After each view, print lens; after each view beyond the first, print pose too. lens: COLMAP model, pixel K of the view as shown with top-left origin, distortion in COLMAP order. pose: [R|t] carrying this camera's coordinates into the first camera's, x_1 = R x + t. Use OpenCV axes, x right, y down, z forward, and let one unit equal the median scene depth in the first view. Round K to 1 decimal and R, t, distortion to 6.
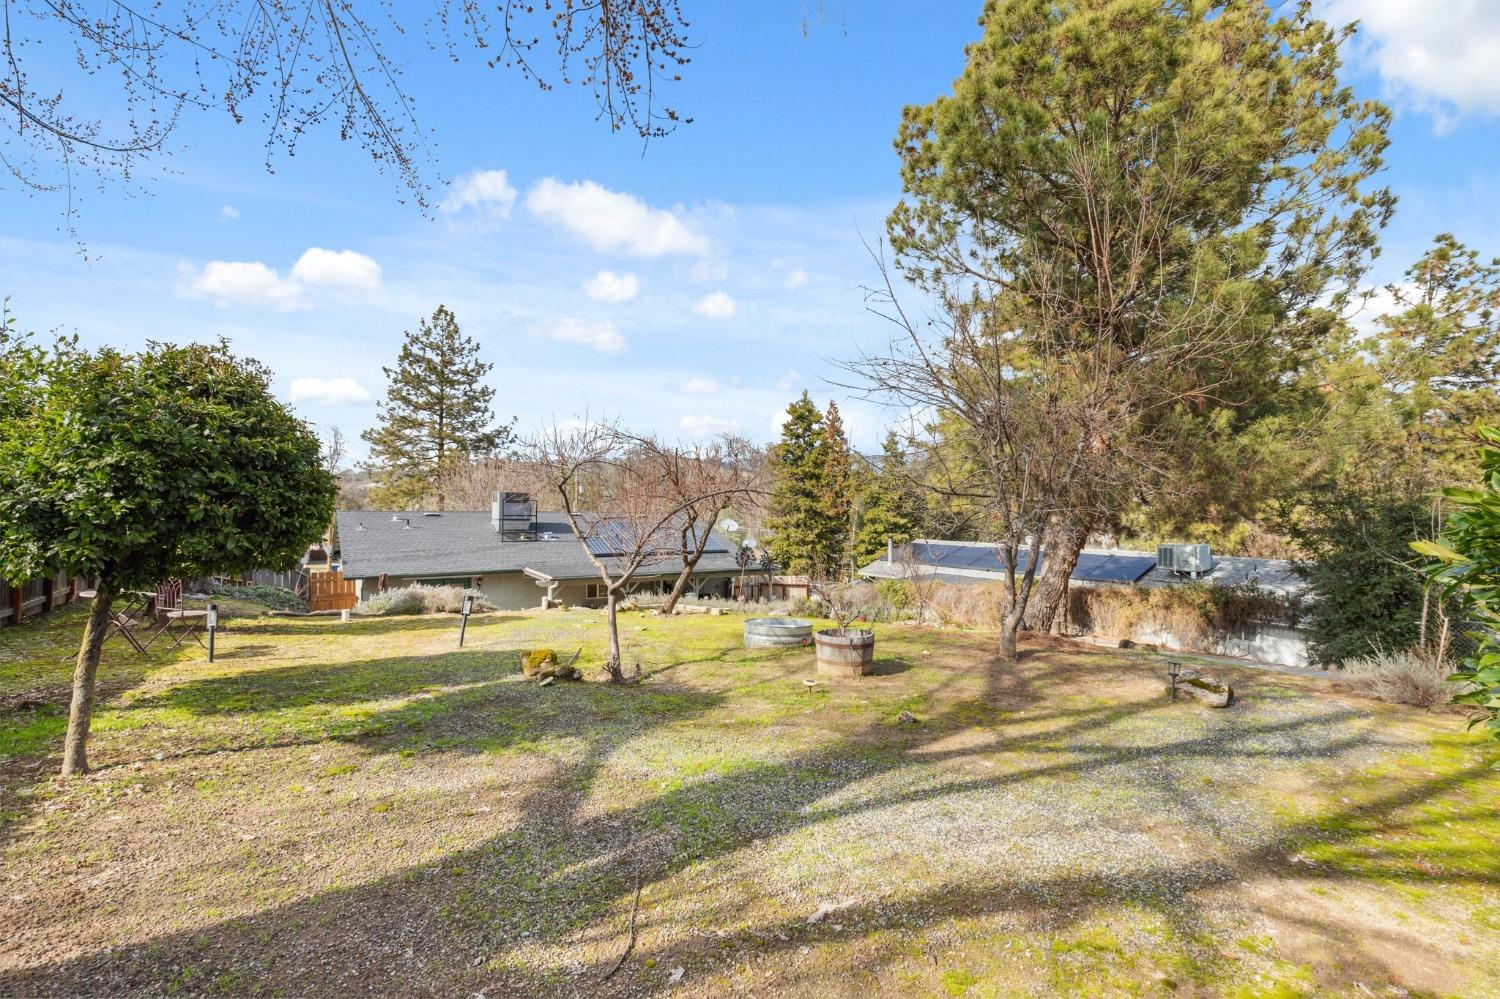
lens RADIAL K [[678.6, 0, 749.4], [0, 678.6, 509.1], [0, 0, 1]] dist [0.007748, -0.001373]
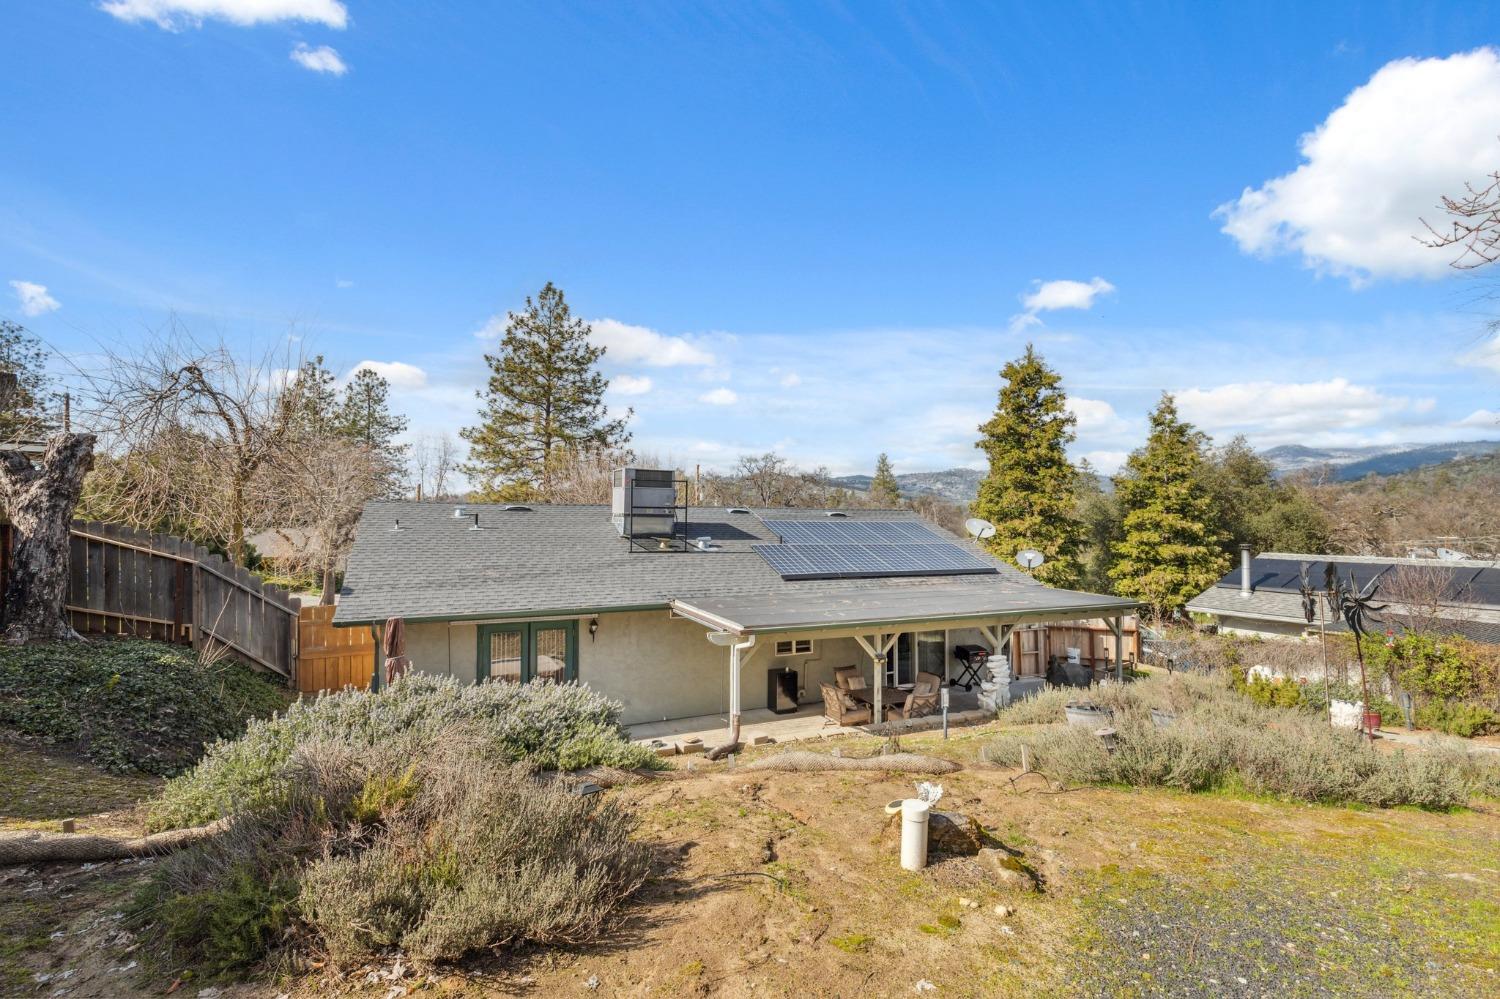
lens RADIAL K [[678.6, 0, 753.0], [0, 678.6, 498.3], [0, 0, 1]] dist [0.007748, -0.001373]
pose [[0.990171, -0.009344, -0.139548, -0.079359], [0.003547, 0.999123, -0.041727, 0.011520], [0.139815, 0.040822, 0.989336, 0.195097]]
